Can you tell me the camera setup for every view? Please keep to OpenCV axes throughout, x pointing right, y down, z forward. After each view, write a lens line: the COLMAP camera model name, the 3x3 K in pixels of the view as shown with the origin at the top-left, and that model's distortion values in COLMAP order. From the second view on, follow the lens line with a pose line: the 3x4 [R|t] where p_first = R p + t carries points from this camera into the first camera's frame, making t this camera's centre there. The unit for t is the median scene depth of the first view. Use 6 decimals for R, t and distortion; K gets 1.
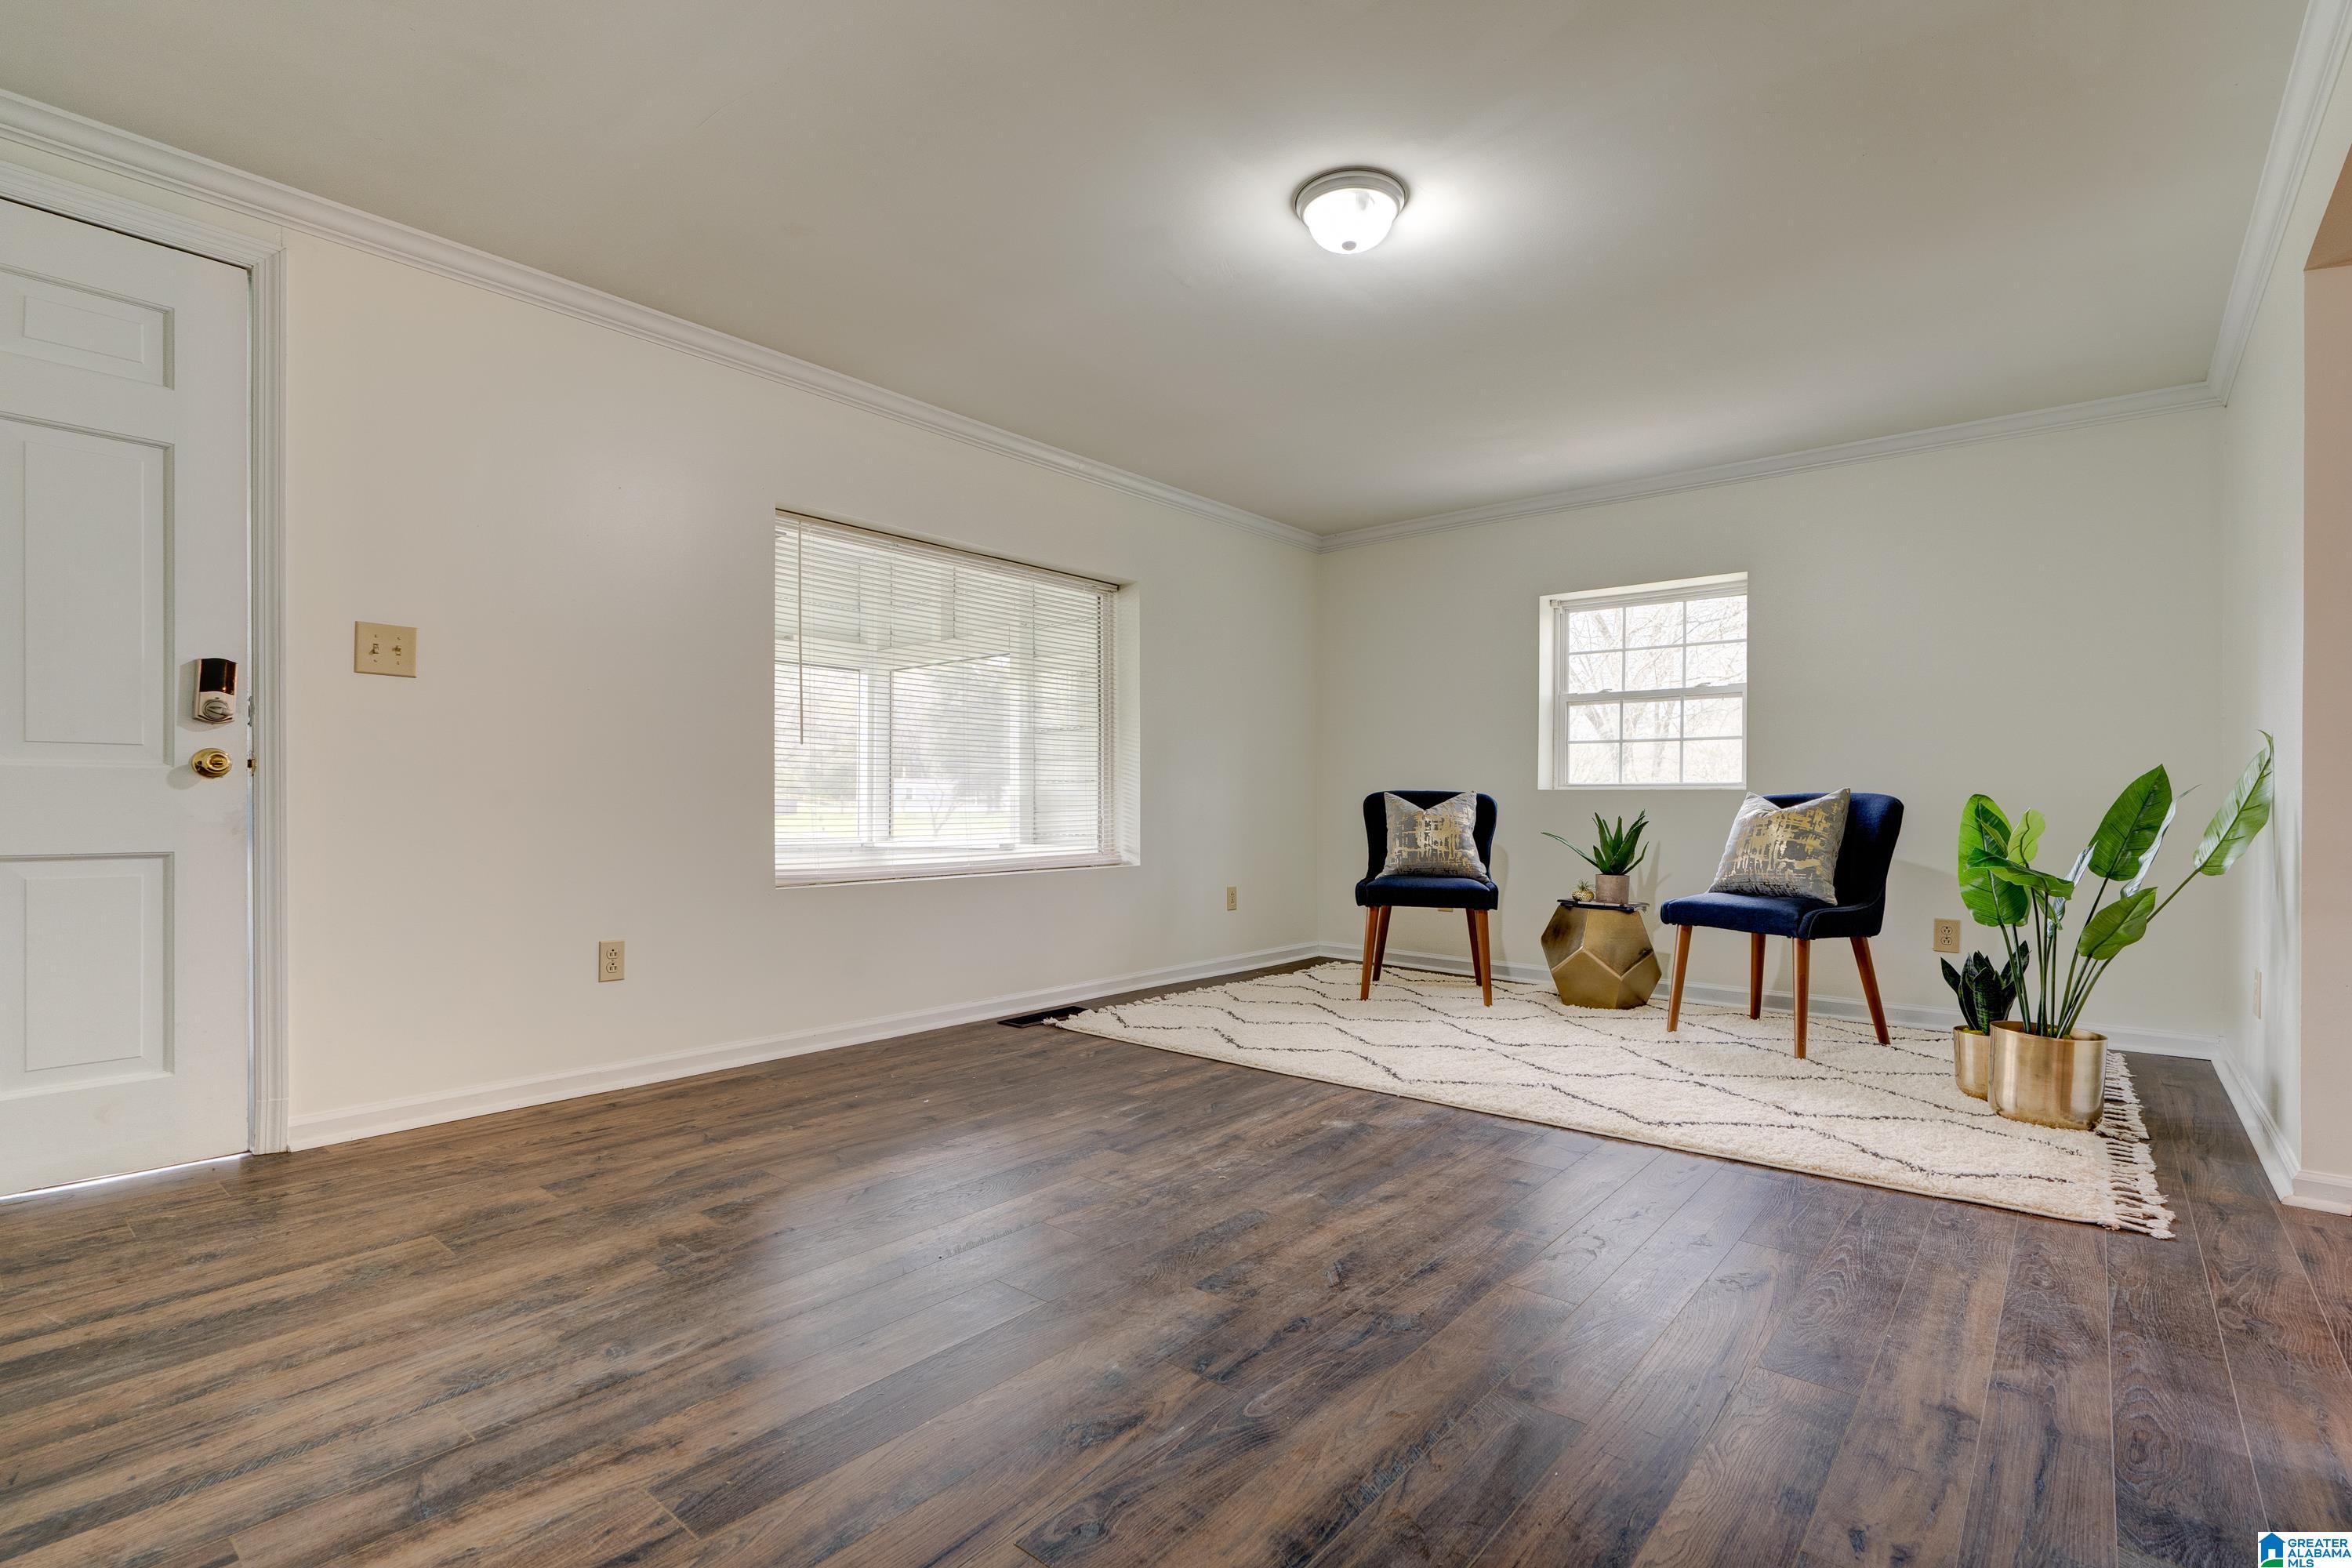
lens RADIAL K [[1086.1, 0, 1164.1], [0, 1086.1, 789.7], [0, 0, 1]] dist [0.001965, 0.000425]
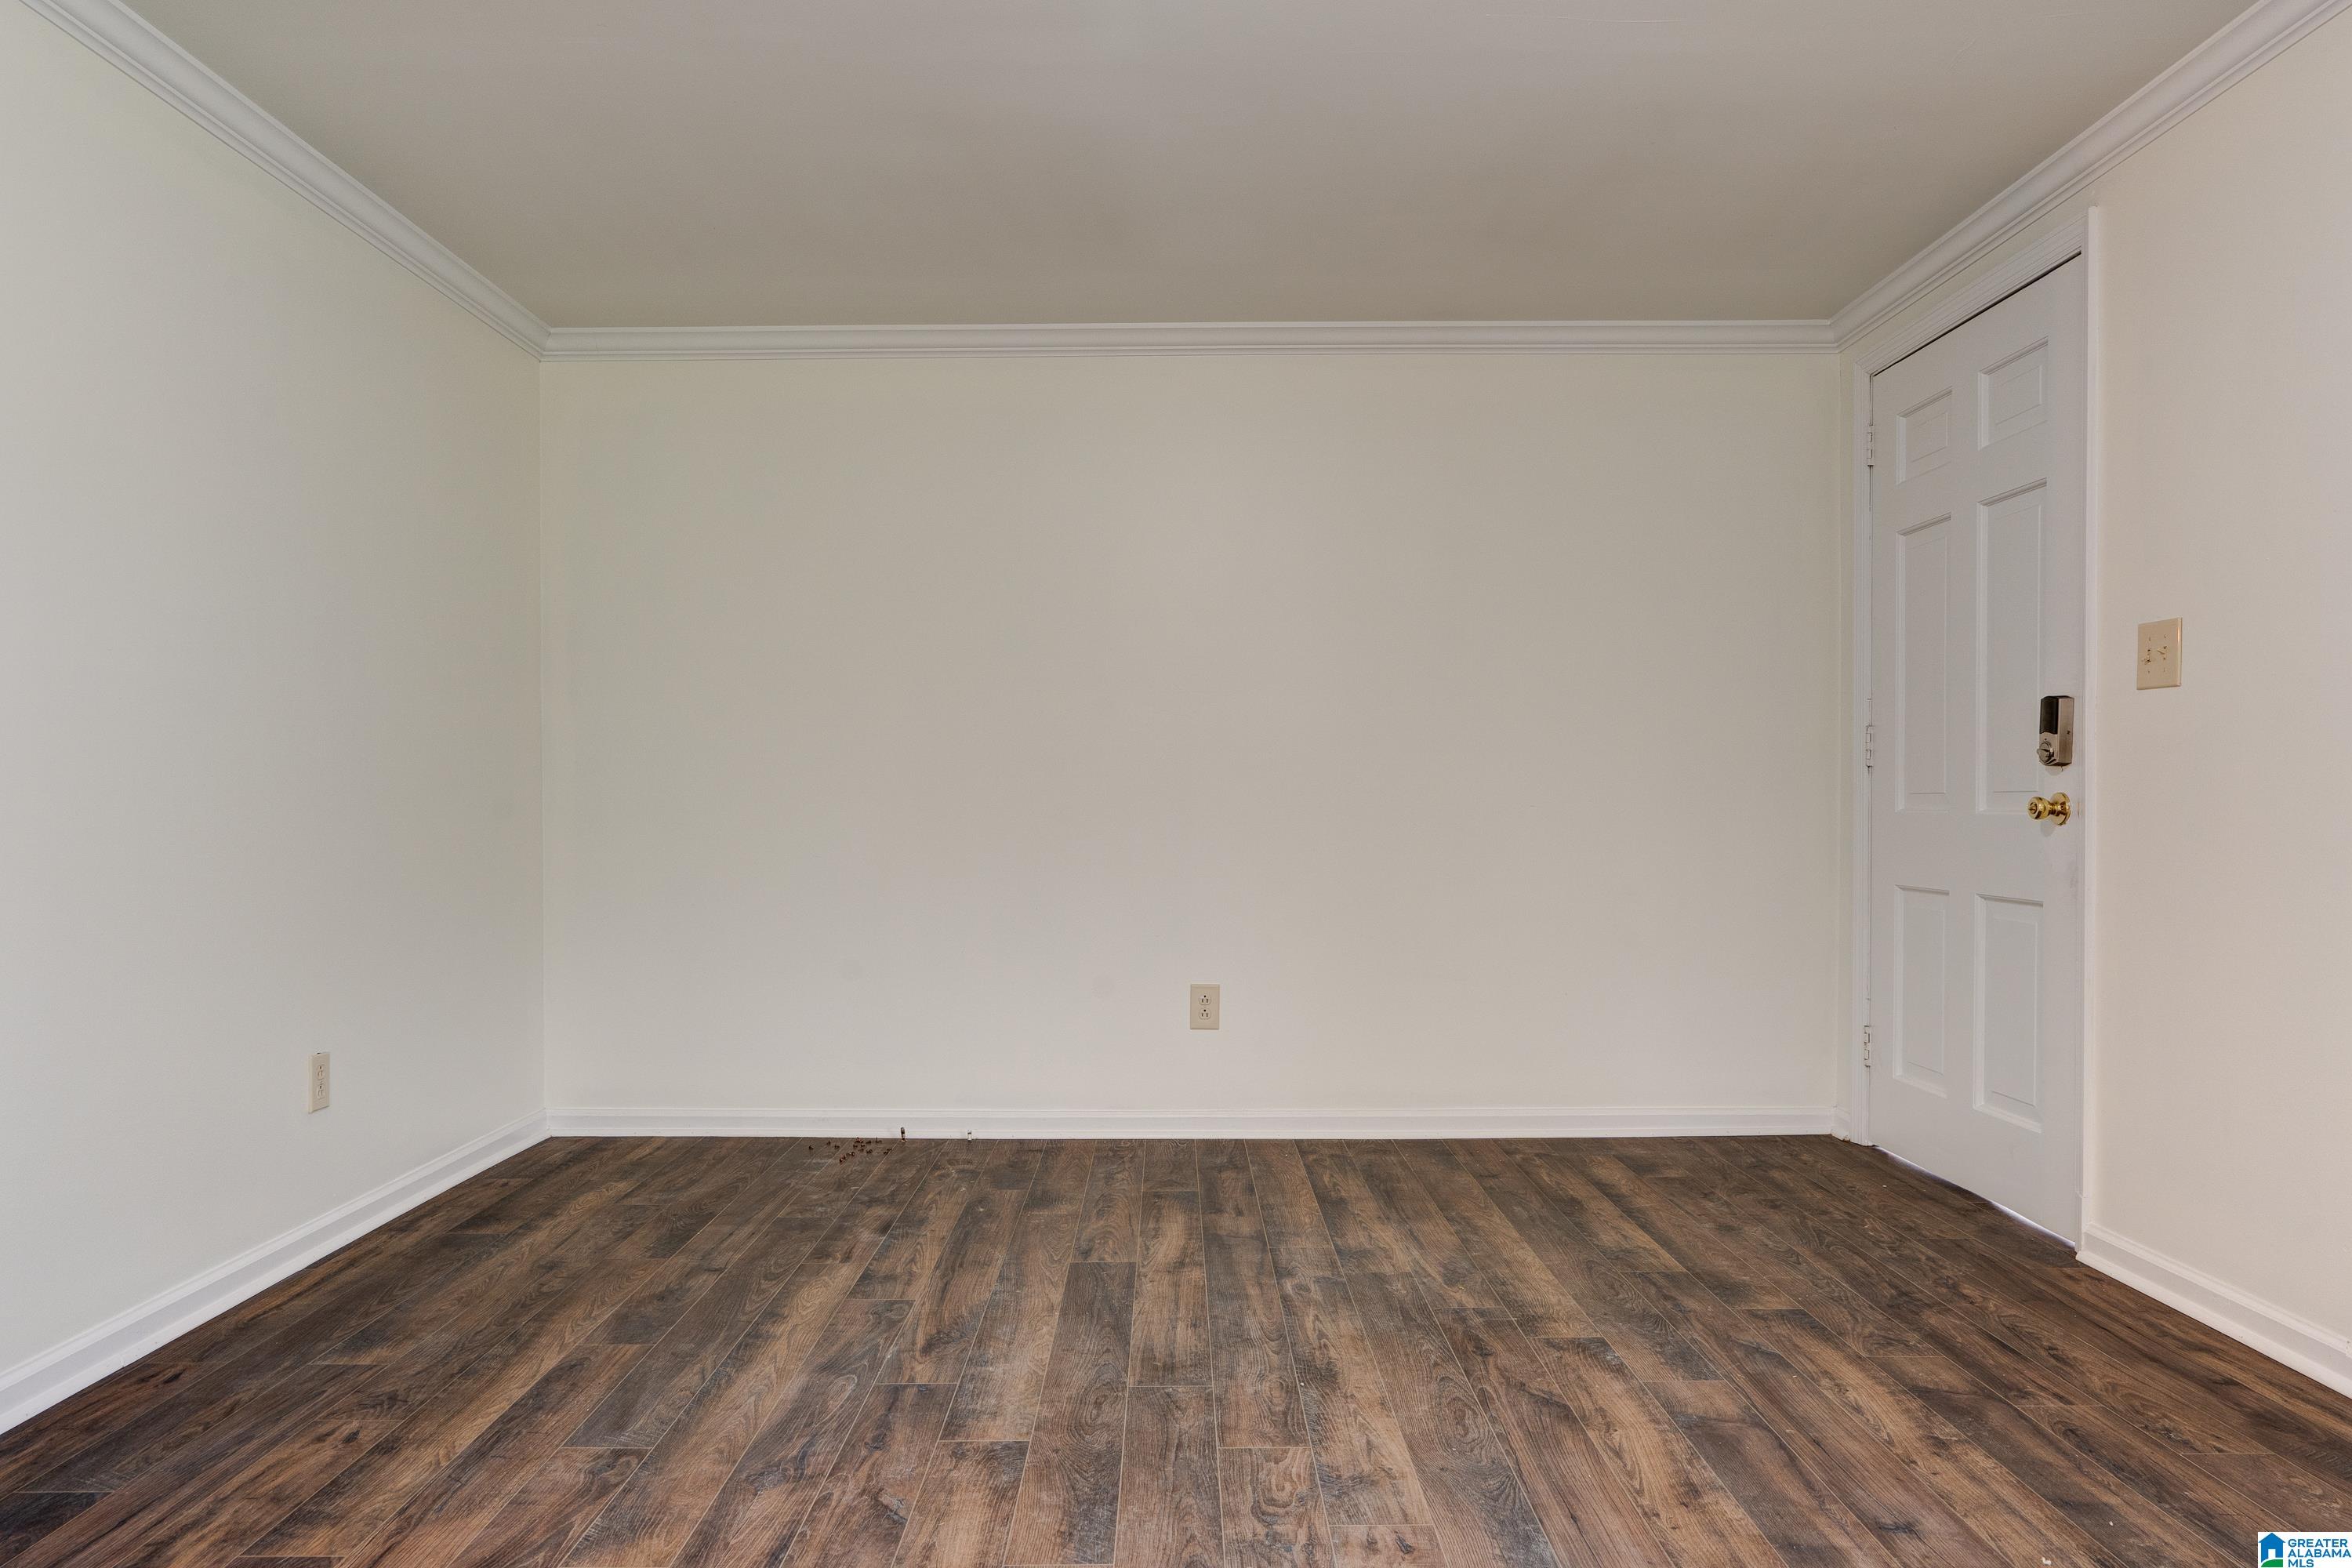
lens RADIAL K [[1516.8, 0, 1176.0], [0, 1516.8, 784.0], [0, 0, 1]] dist [-0.001075, -0.000020]
pose [[-0.748833, -0.012669, -0.662638, 0.718925], [0.005210, 0.999674, -0.025001, -0.021050], [0.662738, -0.022174, -0.748523, 1.954422]]
